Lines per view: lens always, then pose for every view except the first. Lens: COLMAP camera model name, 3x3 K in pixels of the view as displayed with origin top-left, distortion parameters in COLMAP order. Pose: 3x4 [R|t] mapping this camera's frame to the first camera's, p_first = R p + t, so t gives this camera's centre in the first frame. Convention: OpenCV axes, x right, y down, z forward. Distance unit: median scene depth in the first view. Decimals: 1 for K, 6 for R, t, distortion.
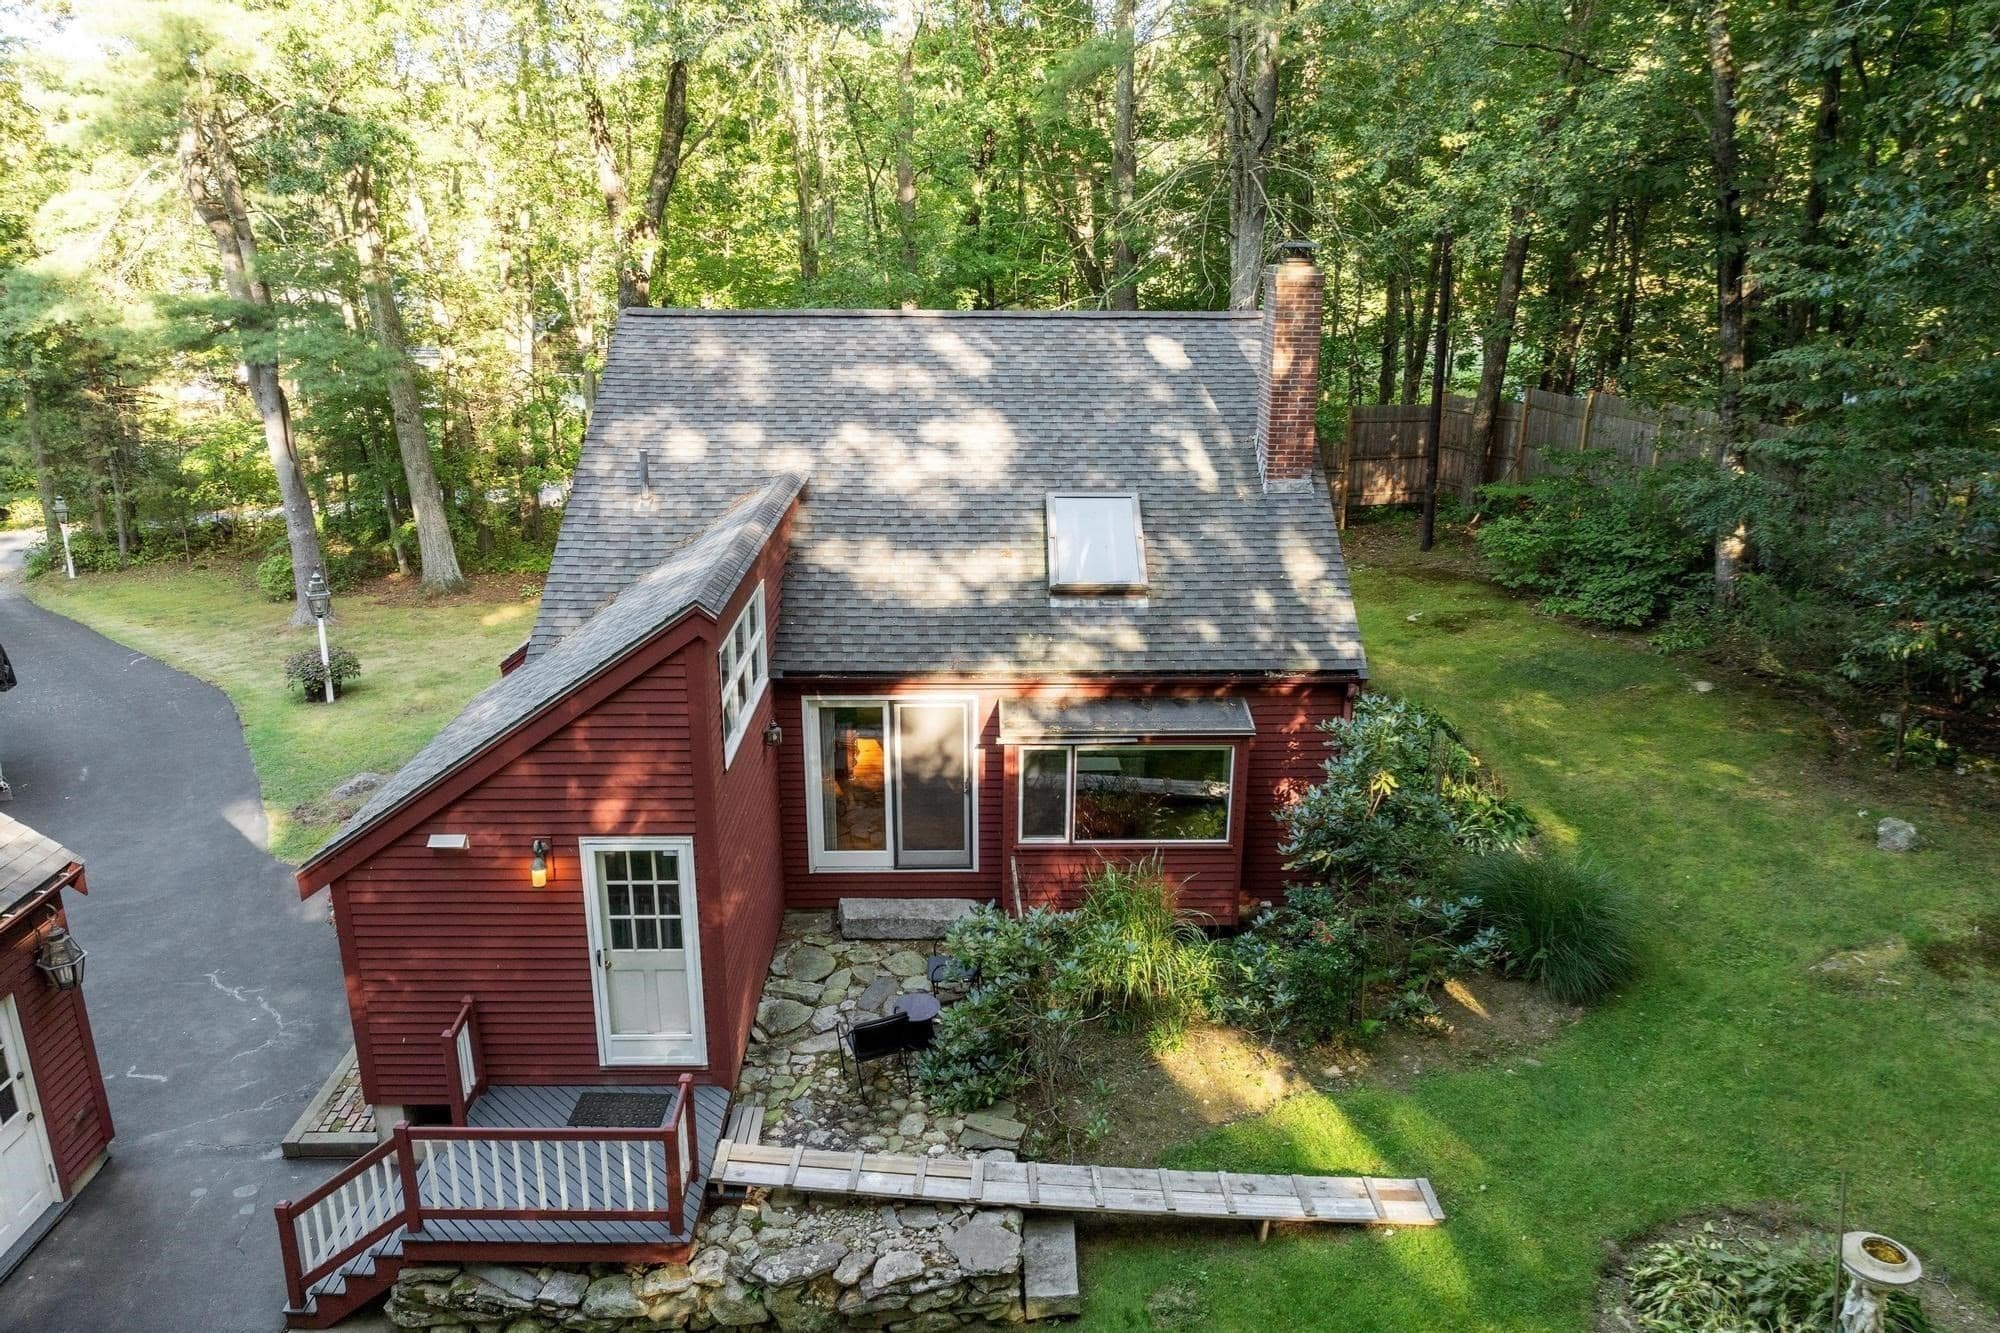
lens RADIAL K [[1413.1, 0, 995.2], [0, 1413.1, 653.8], [0, 0, 1]] dist [-0.035491, -0.004032]
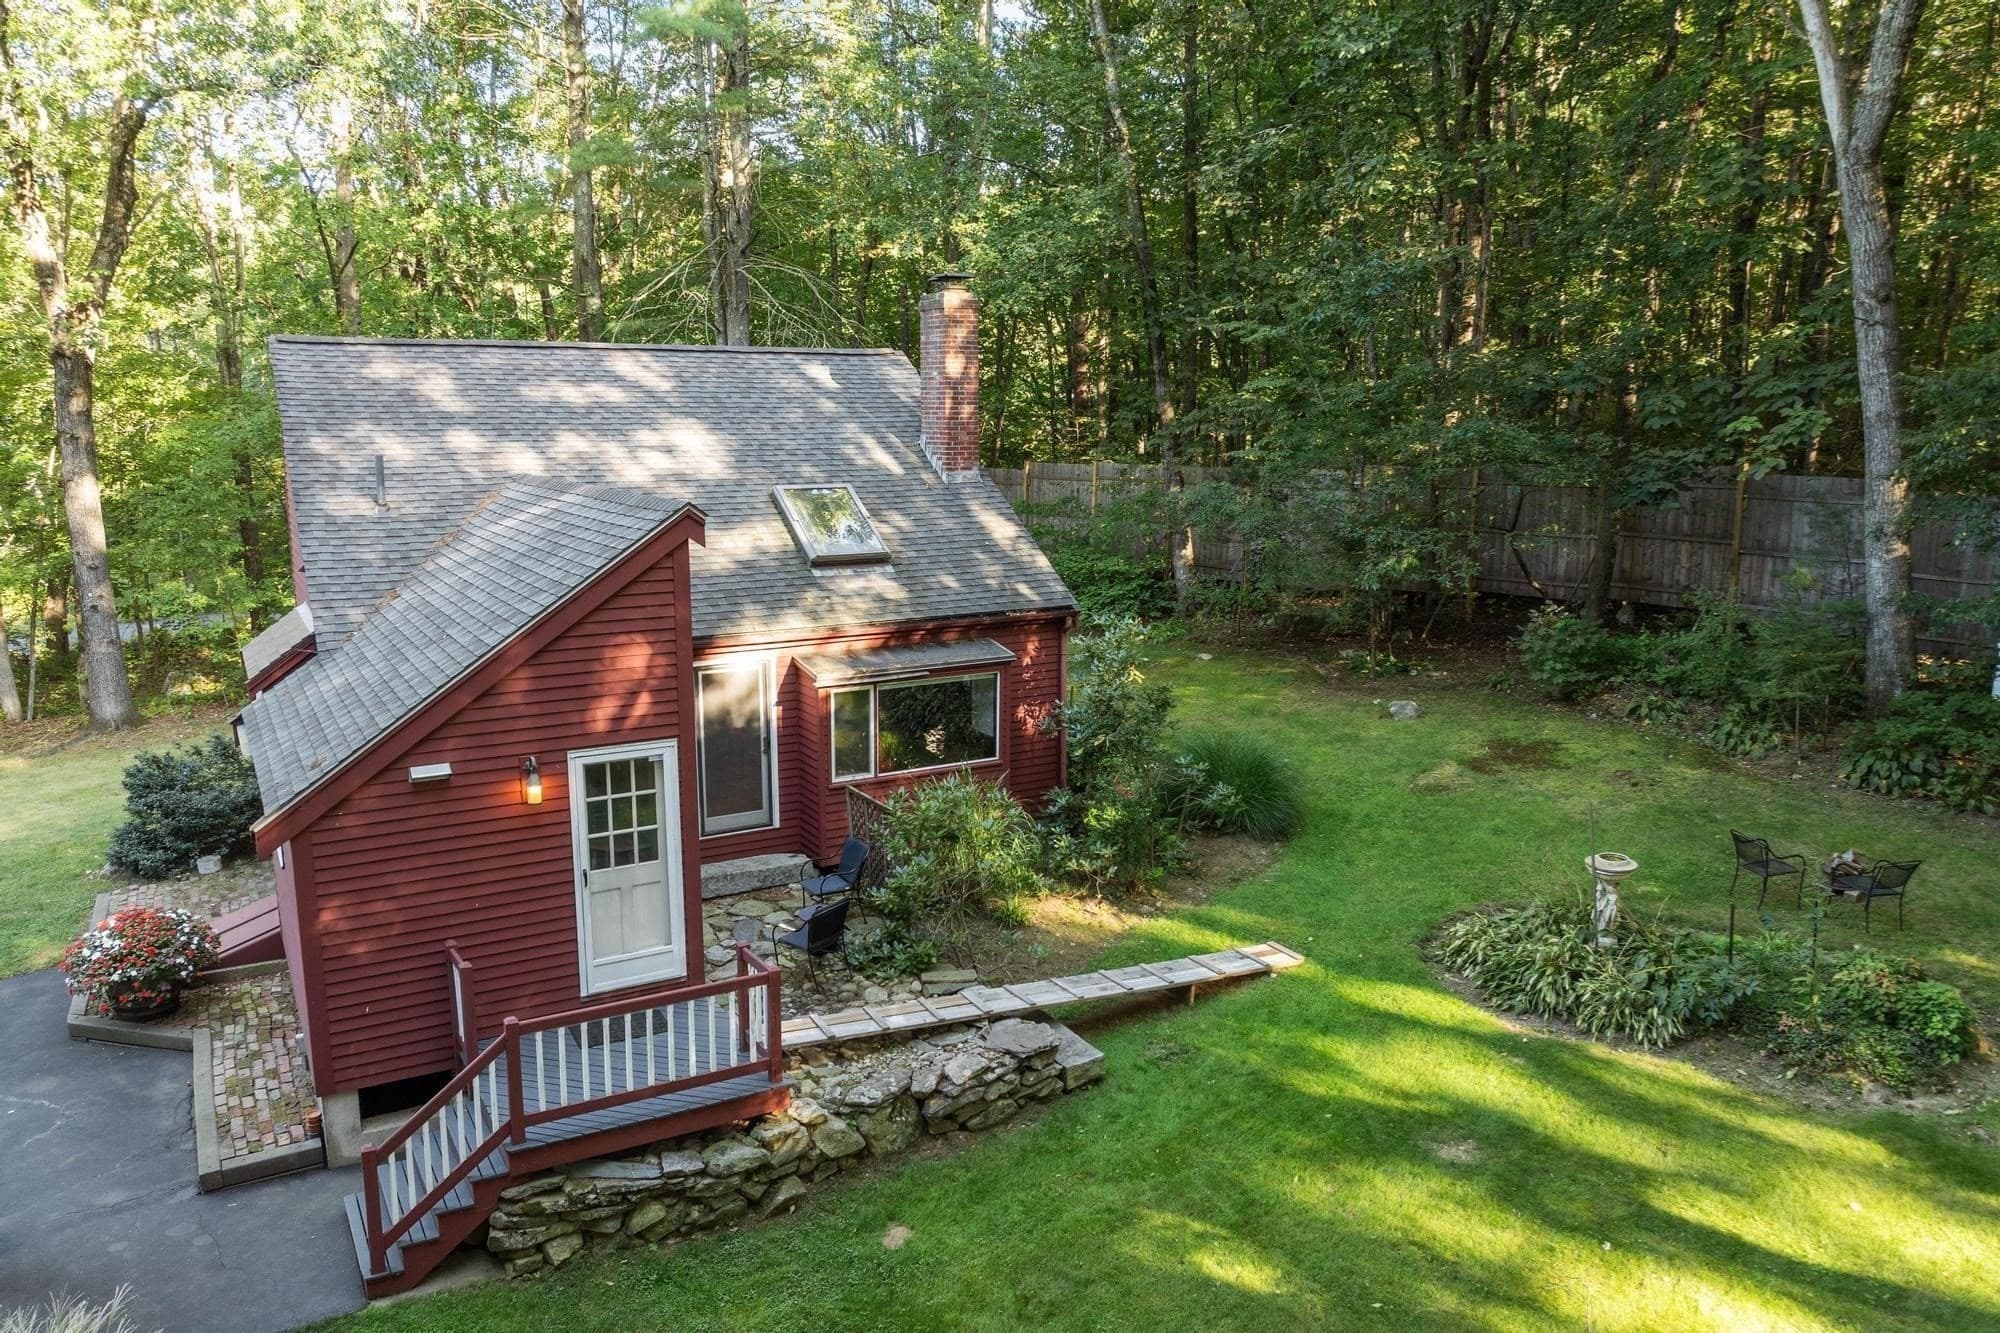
lens RADIAL K [[1413.1, 0, 997.1], [0, 1413.1, 672.5], [0, 0, 1]] dist [-0.035491, -0.004032]
pose [[0.871129, -0.092250, 0.482311, -0.495675], [0.144633, 0.986827, -0.072483, 0.187326], [-0.469271, 0.132900, 0.872996, -0.030526]]
